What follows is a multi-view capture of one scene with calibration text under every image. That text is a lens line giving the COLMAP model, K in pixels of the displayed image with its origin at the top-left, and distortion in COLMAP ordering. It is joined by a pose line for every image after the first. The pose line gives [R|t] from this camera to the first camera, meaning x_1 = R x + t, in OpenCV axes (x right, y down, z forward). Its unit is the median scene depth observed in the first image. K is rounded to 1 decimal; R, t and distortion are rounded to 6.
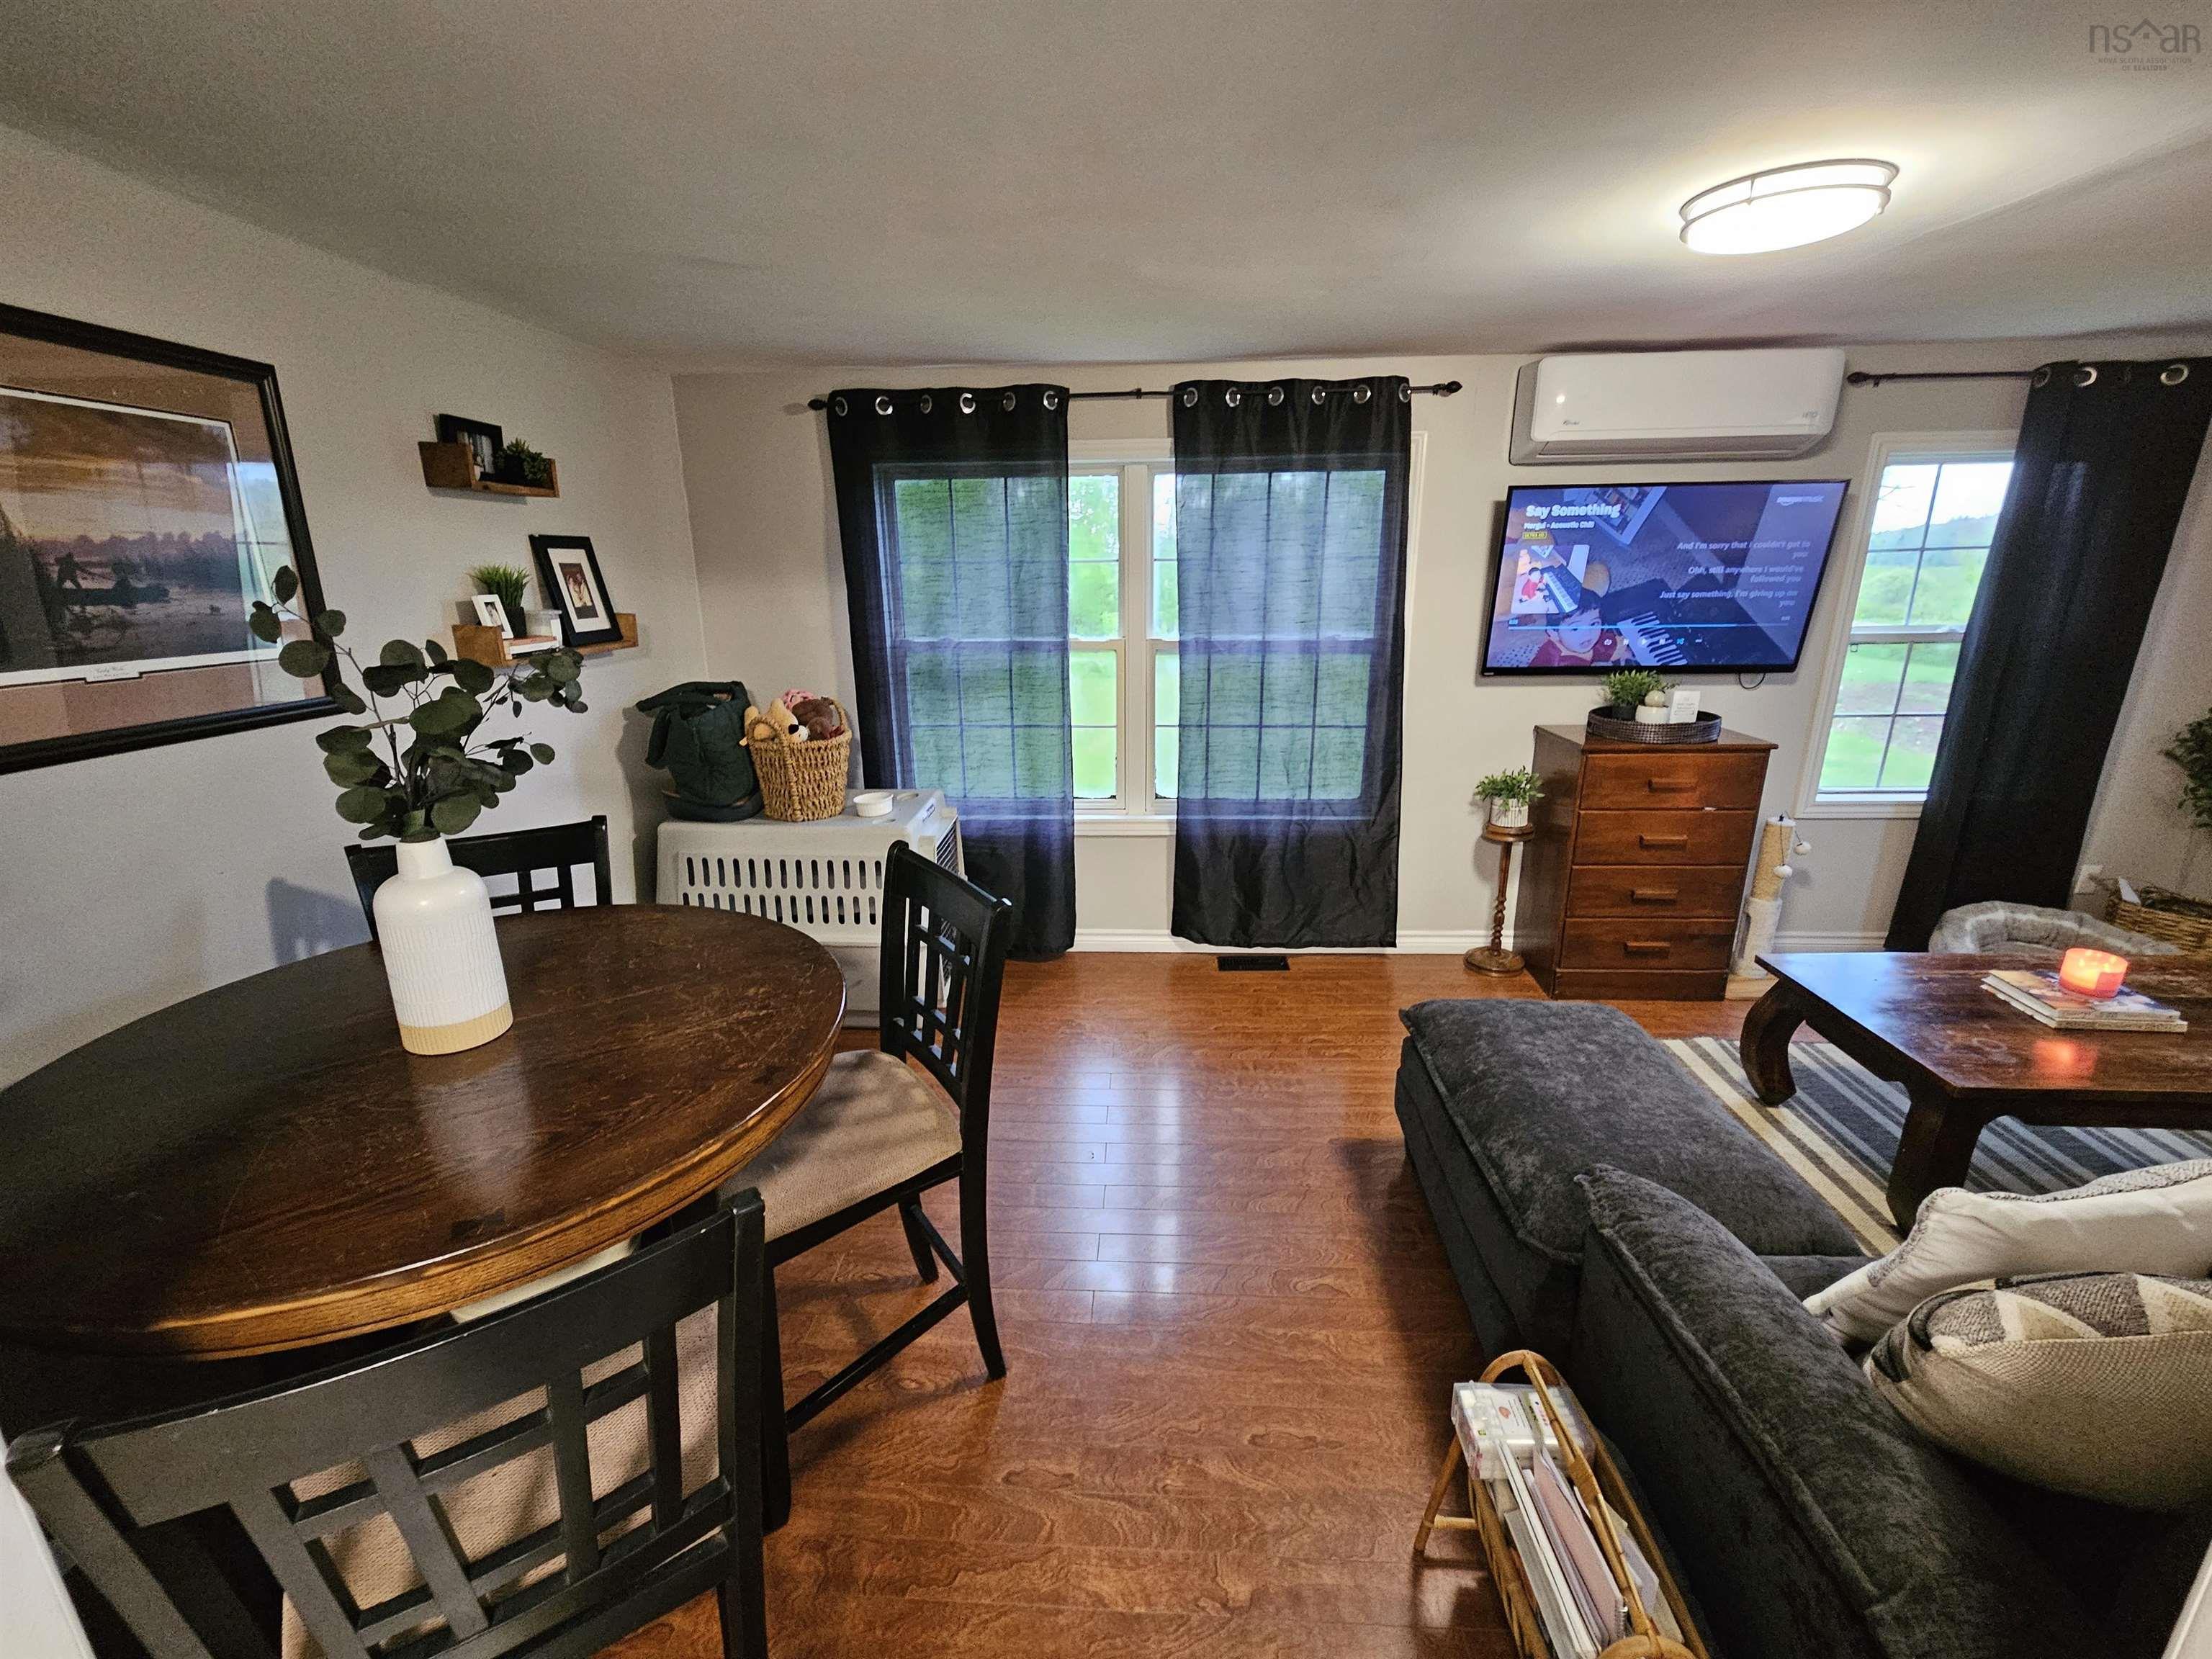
lens RADIAL K [[908.1, 0, 1103.3], [0, 908.1, 826.5], [0, 0, 1]] dist [-0.001051, 0.000010]
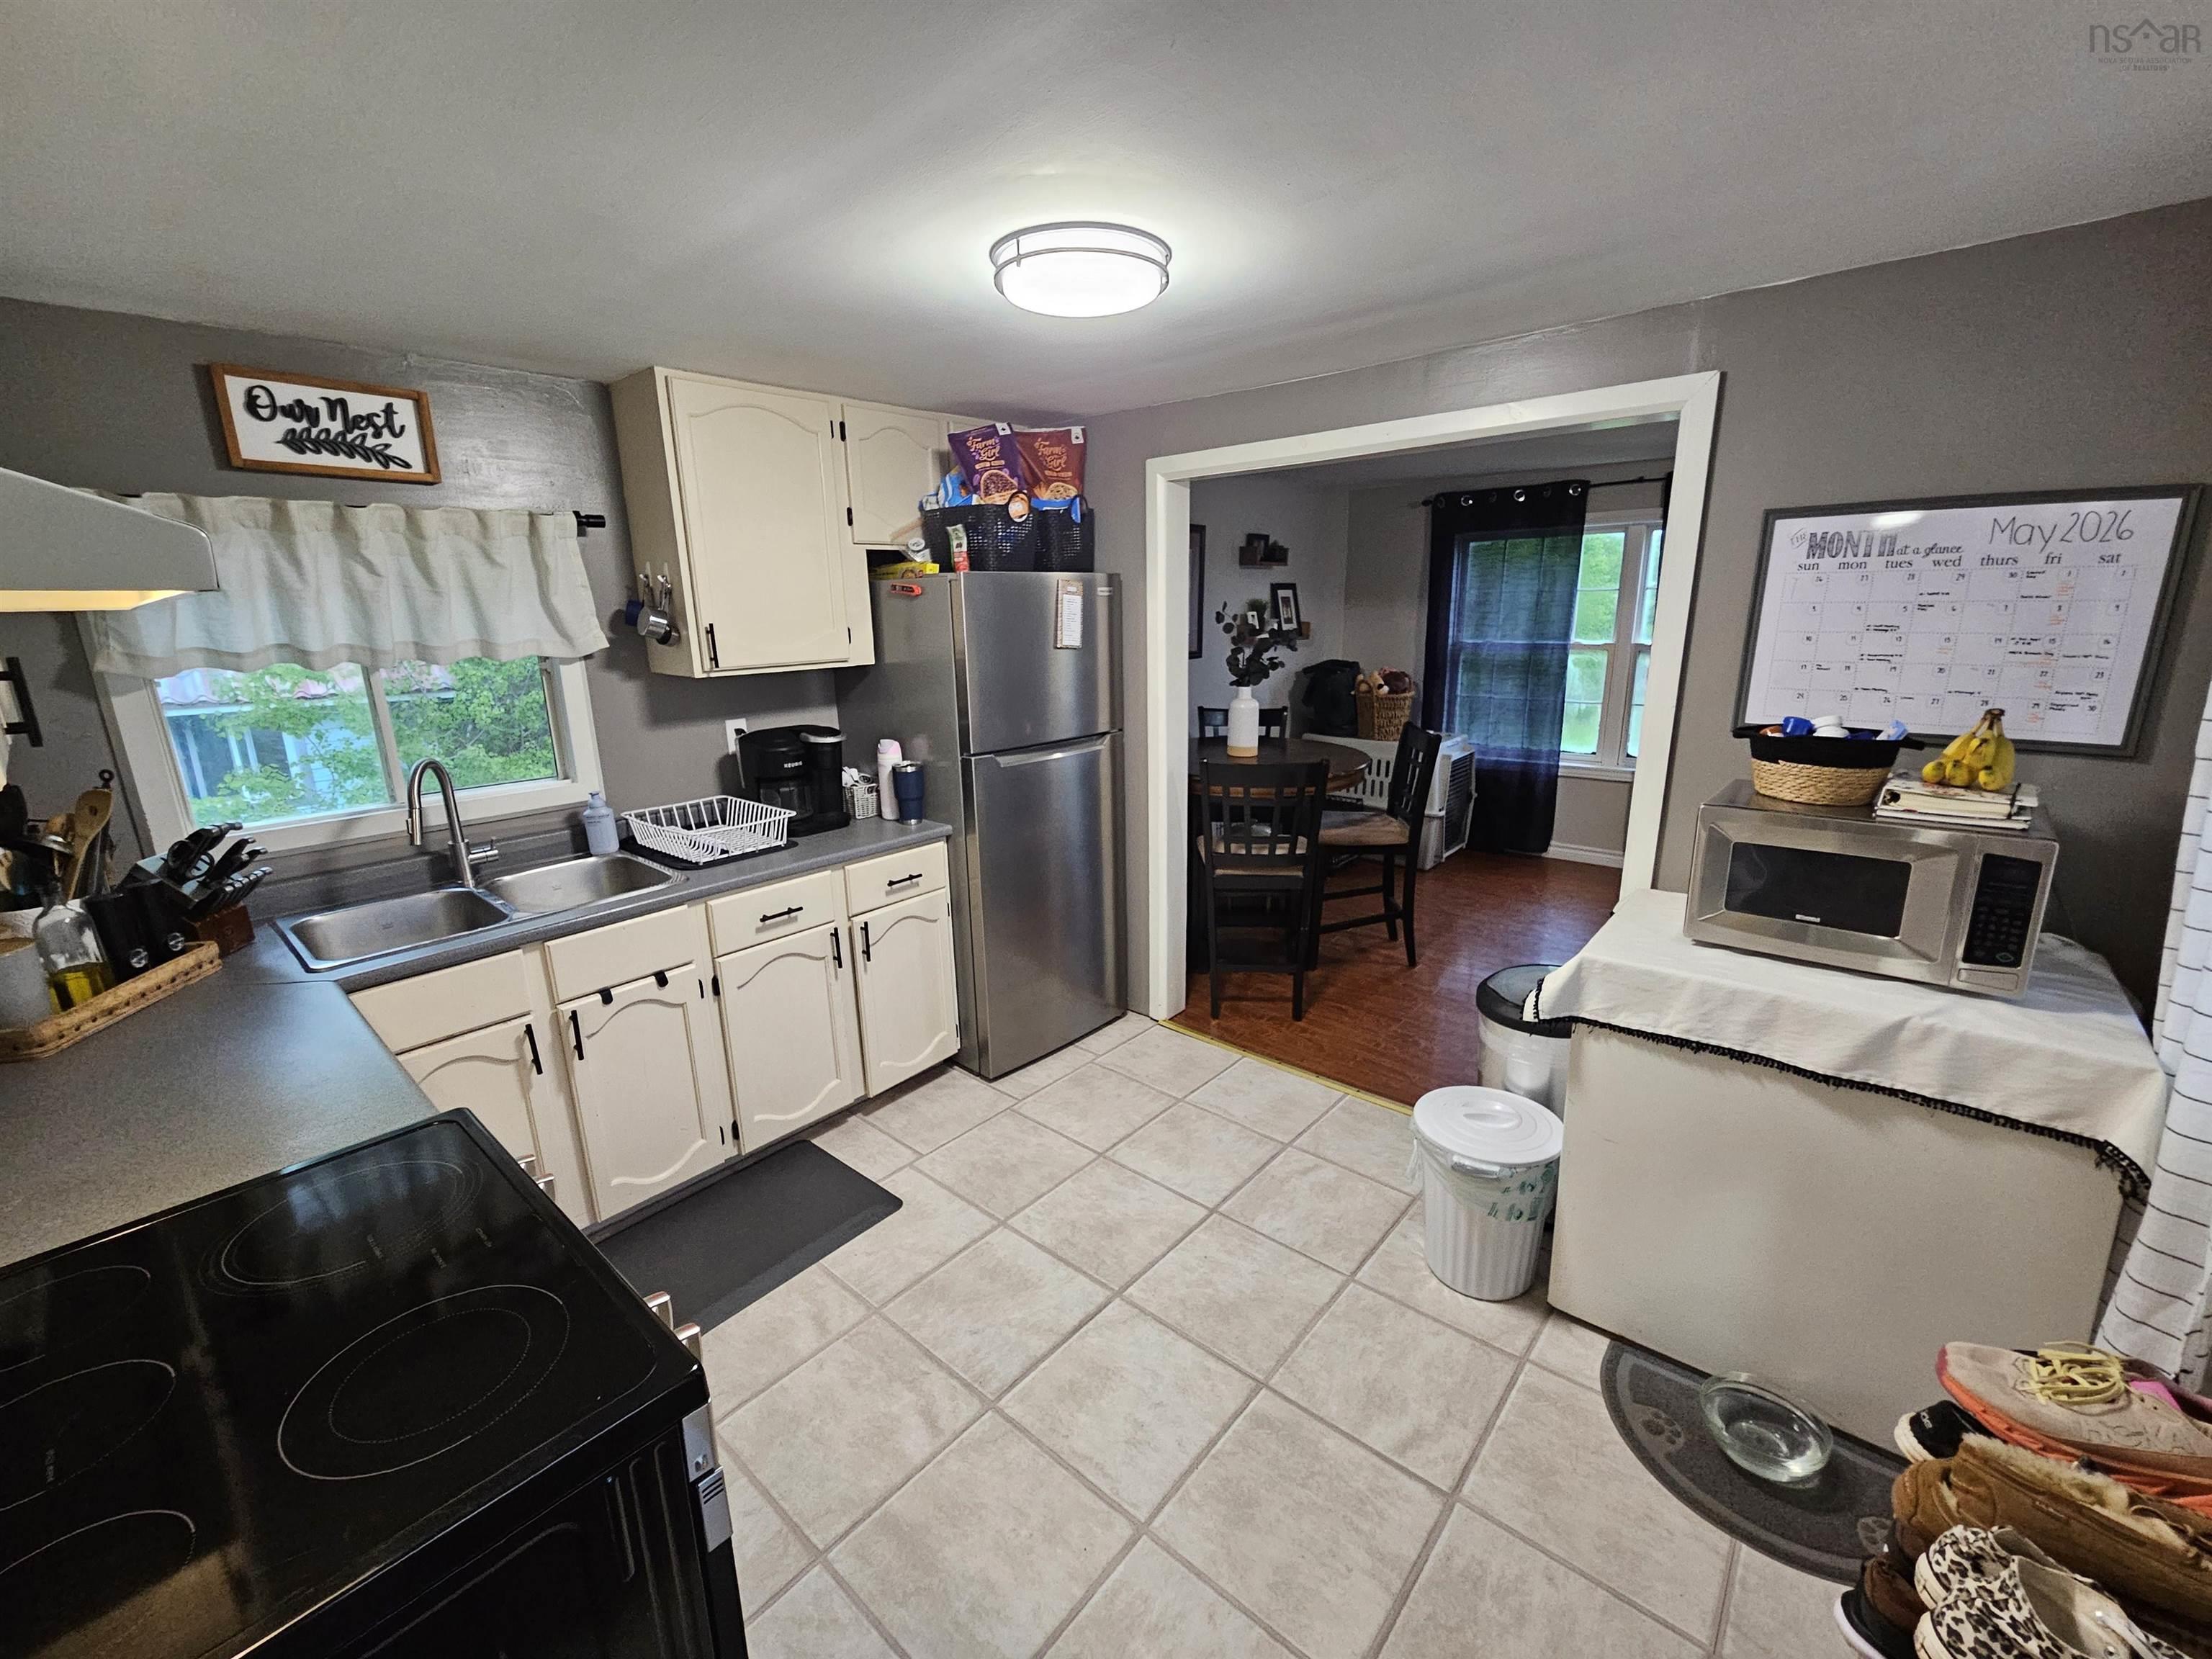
lens RADIAL K [[908.1, 0, 1102.0], [0, 908.1, 823.8], [0, 0, 1]] dist [-0.001051, 0.000010]
pose [[0.785359, 0.142102, -0.602511, 0.343727], [-0.157117, 0.987182, 0.028029, 0.195342], [0.598771, 0.072652, 0.797619, -0.737328]]
